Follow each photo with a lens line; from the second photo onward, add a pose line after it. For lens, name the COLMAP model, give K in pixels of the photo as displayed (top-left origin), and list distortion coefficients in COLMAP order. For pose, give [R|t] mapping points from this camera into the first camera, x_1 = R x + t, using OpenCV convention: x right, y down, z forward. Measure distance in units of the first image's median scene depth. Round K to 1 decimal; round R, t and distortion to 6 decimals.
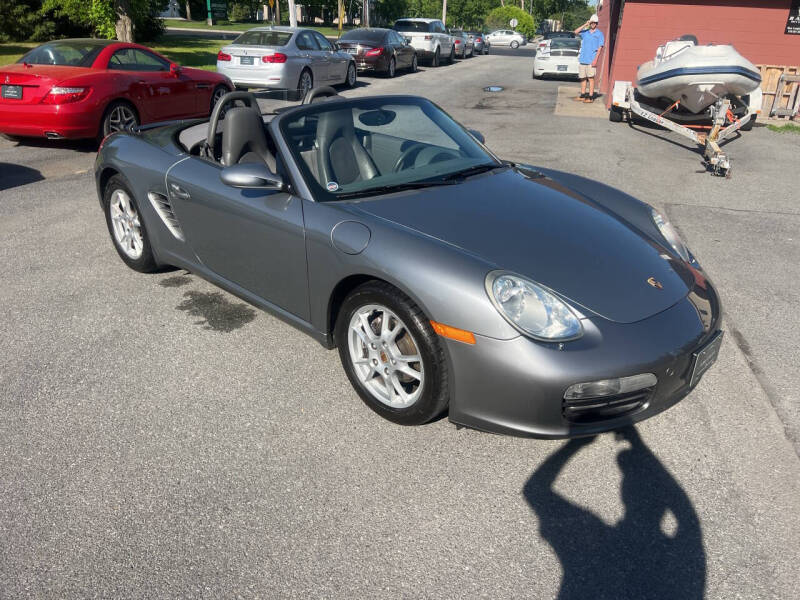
lens RADIAL K [[601.3, 0, 401.5], [0, 601.3, 296.6], [0, 0, 1]] dist [0.050542, -0.057350]
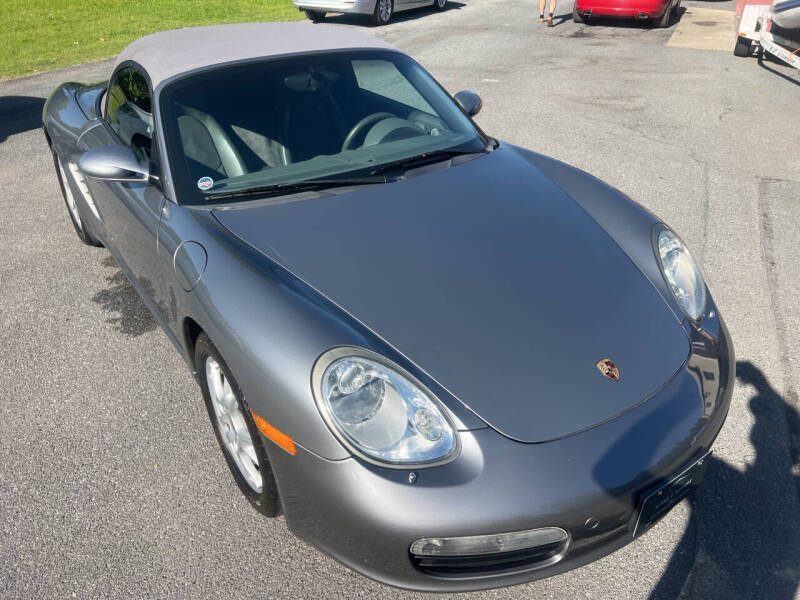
lens RADIAL K [[601.3, 0, 398.1], [0, 601.3, 303.1], [0, 0, 1]] dist [0.050542, -0.057350]
pose [[0.981631, 0.082460, -0.172048, 0.088841], [-0.060312, 0.989650, 0.130213, -0.049209], [0.181005, -0.117445, 0.976445, 0.094912]]
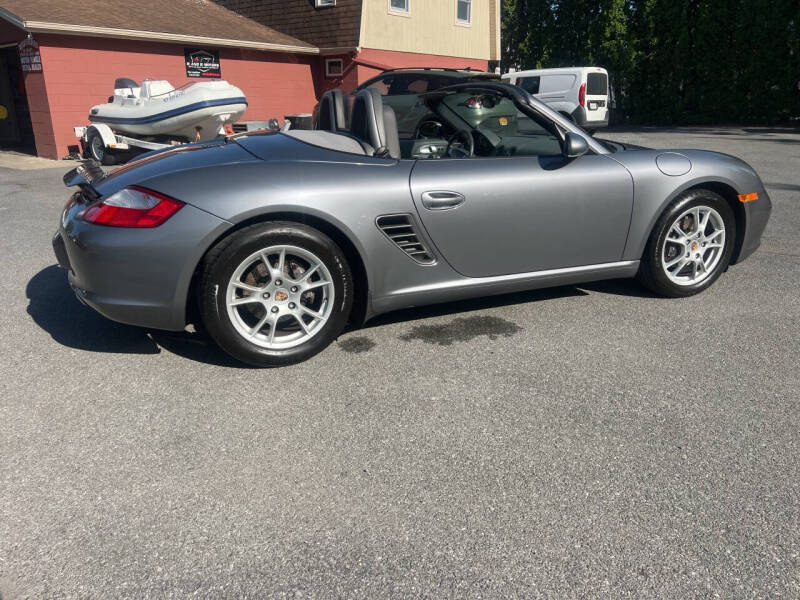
lens RADIAL K [[601.3, 0, 404.1], [0, 601.3, 294.2], [0, 0, 1]] dist [0.050542, -0.057350]
pose [[0.410991, -0.314558, 0.855652, -0.460351], [0.395202, 0.907283, 0.143714, -0.078537], [-0.821524, 0.279090, 0.497199, 0.270656]]
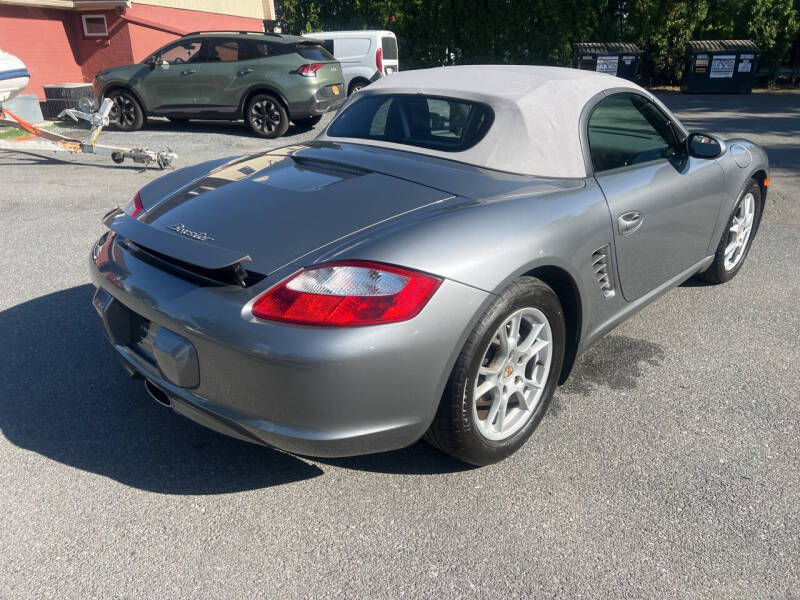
lens RADIAL K [[601.3, 0, 397.3], [0, 601.3, 303.5], [0, 0, 1]] dist [0.050542, -0.057350]
pose [[0.016920, -0.410799, 0.911569, -0.429264], [0.420474, 0.830087, 0.366274, -0.189529], [-0.907147, 0.377094, 0.186775, 0.466465]]
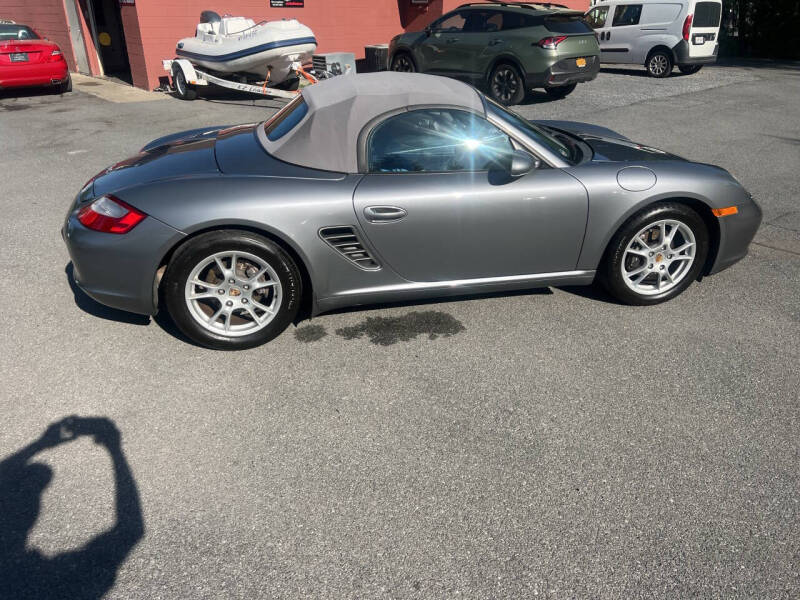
lens RADIAL K [[601.3, 0, 401.6], [0, 601.3, 295.3], [0, 0, 1]] dist [0.050542, -0.057350]
pose [[0.565953, -0.382074, 0.730559, -0.427865], [0.355545, 0.912604, 0.201846, -0.094270], [-0.743831, 0.145511, 0.652336, 0.166660]]
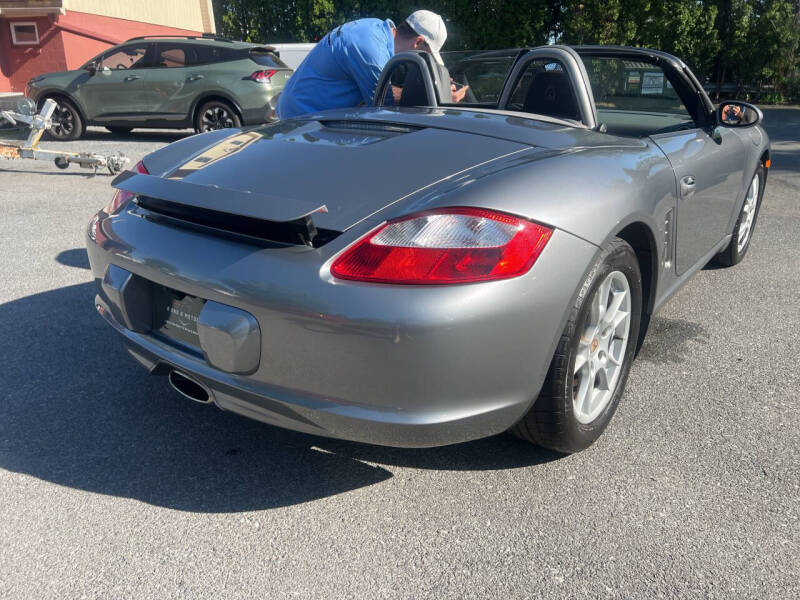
lens RADIAL K [[601.3, 0, 401.0], [0, 601.3, 298.7], [0, 0, 1]] dist [0.050542, -0.057350]
pose [[-0.091601, -0.373331, 0.923165, -0.405110], [0.410588, 0.830430, 0.376569, -0.182327], [-0.907208, 0.413535, 0.077217, 0.521277]]
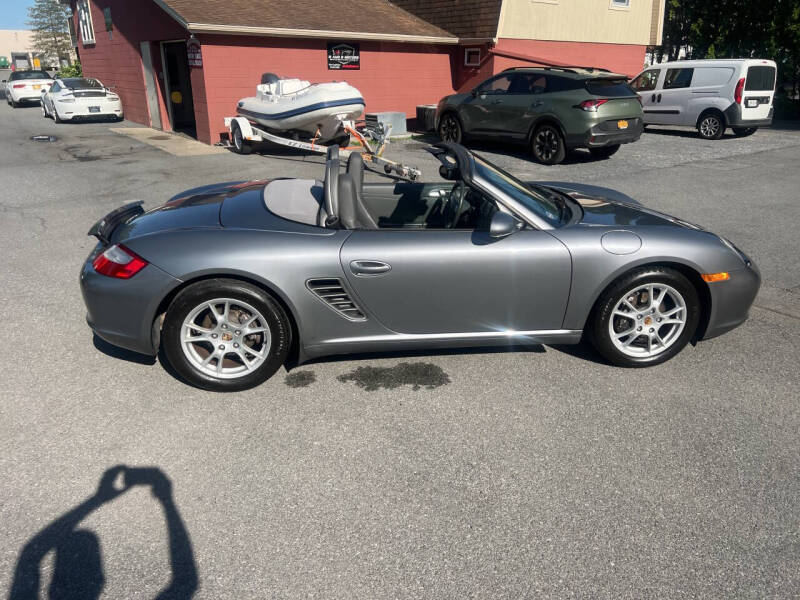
lens RADIAL K [[601.3, 0, 408.6], [0, 601.3, 301.4], [0, 0, 1]] dist [0.050542, -0.057350]
pose [[0.639772, -0.304126, 0.705832, -0.410435], [0.330844, 0.937910, 0.104244, -0.081350], [-0.693711, 0.166828, 0.700667, 0.121701]]
